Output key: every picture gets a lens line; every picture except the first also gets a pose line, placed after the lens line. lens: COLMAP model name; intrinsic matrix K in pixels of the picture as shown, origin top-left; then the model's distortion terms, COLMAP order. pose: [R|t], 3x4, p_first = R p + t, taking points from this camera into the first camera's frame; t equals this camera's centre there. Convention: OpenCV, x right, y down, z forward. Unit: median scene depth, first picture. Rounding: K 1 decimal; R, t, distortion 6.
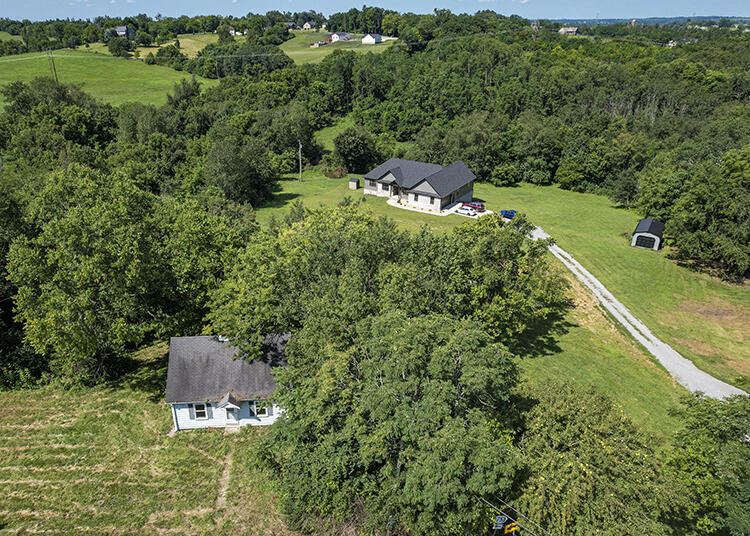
lens RADIAL K [[545.6, 0, 323.4], [0, 545.6, 269.1], [0, 0, 1]] dist [-0.073983, 0.065707]
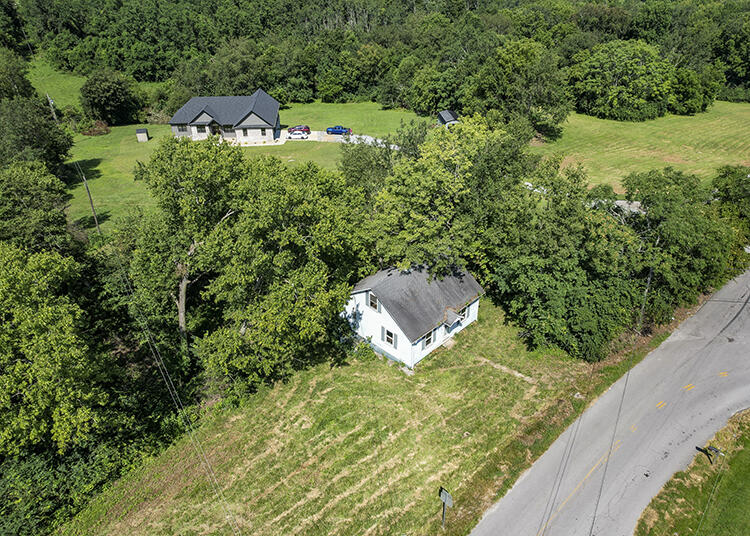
lens RADIAL K [[545.4, 0, 411.8], [0, 545.4, 266.0], [0, 0, 1]] dist [-0.078204, 0.072681]
pose [[0.713484, -0.338357, 0.613559, -0.261789], [0.262513, 0.940978, 0.213651, -0.031906], [-0.649636, 0.008630, 0.760196, 0.067529]]
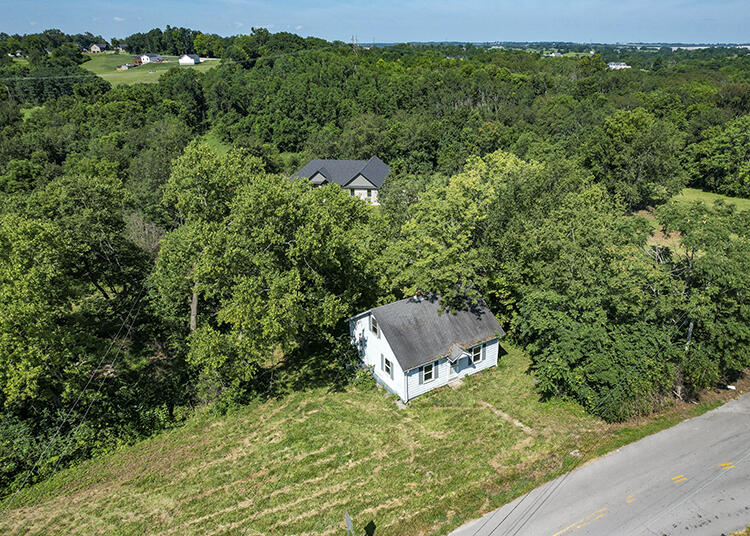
lens RADIAL K [[545.4, 0, 411.8], [0, 545.4, 266.0], [0, 0, 1]] dist [-0.078204, 0.072681]
pose [[0.871999, -0.181500, 0.454616, -0.202495], [0.201920, 0.979395, 0.003711, 0.020756], [-0.445922, 0.088560, 0.890680, 0.042181]]
